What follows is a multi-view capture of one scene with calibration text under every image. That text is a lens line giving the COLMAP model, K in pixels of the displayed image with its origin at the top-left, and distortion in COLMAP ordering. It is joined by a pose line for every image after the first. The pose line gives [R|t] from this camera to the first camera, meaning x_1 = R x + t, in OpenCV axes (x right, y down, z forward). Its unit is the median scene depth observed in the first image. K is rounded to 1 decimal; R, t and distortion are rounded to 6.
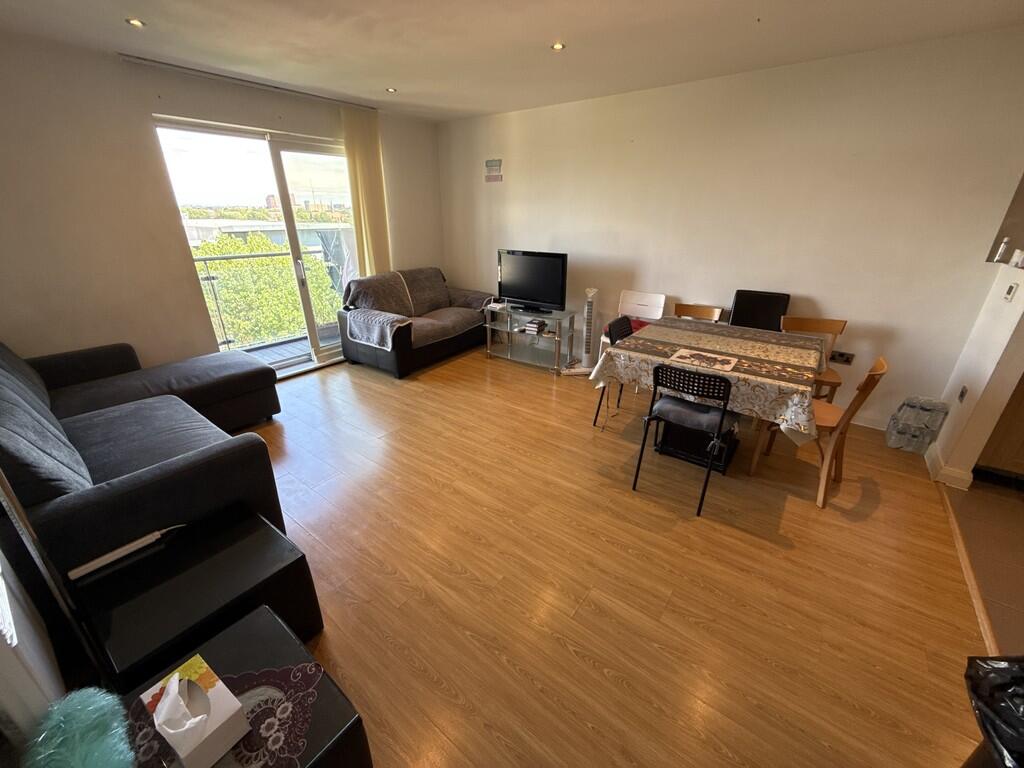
lens RADIAL K [[408.3, 0, 512.9], [0, 408.3, 384.1], [0, 0, 1]] dist [-0.000785, 0.000482]
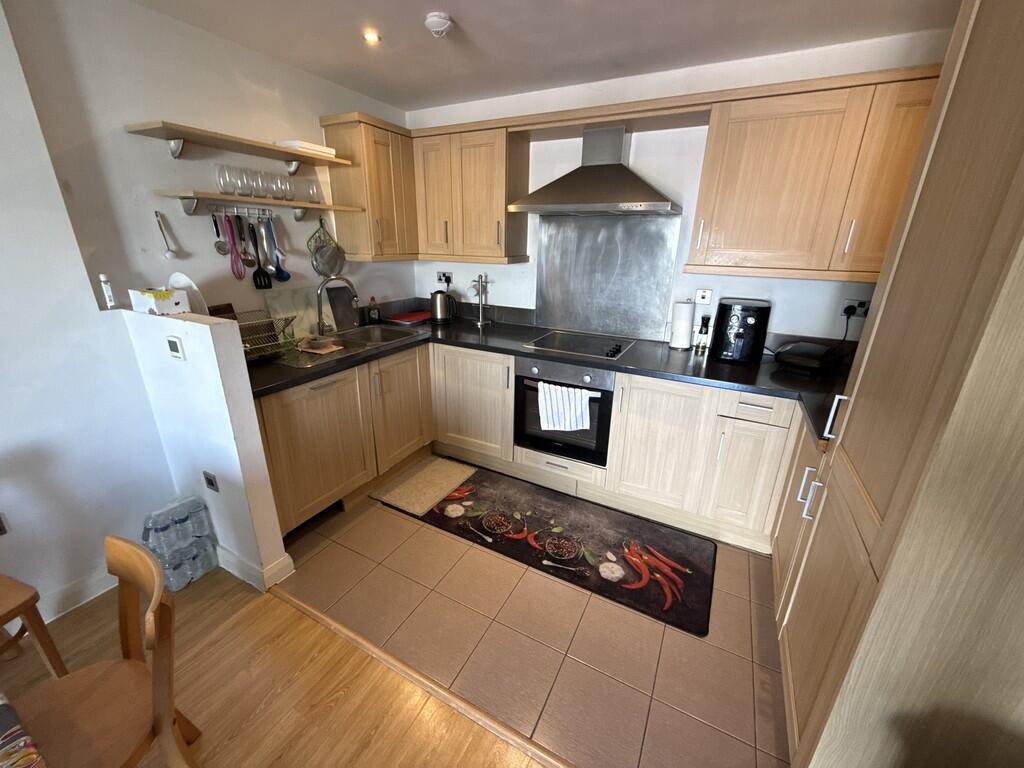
lens RADIAL K [[408.3, 0, 512.9], [0, 408.3, 384.1], [0, 0, 1]] dist [-0.000785, 0.000482]
pose [[-0.166525, -0.333300, 0.927998, 0.342630], [0.366537, 0.852775, 0.372056, -0.176592], [-0.915380, 0.402102, -0.019842, 0.393917]]
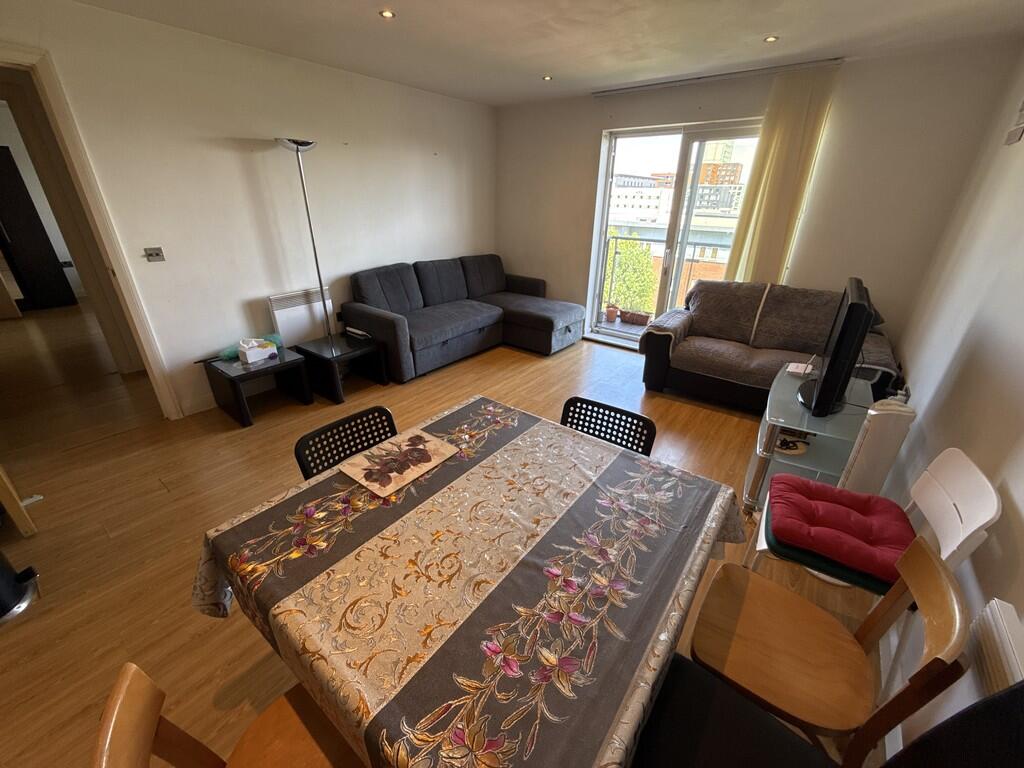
lens RADIAL K [[408.3, 0, 512.9], [0, 408.3, 384.1], [0, 0, 1]] dist [-0.000785, 0.000482]
pose [[-0.002798, 0.416689, -0.909045, 0.969322], [-0.403404, 0.831328, 0.382307, -0.443767], [0.915018, 0.367782, 0.165768, 1.028350]]
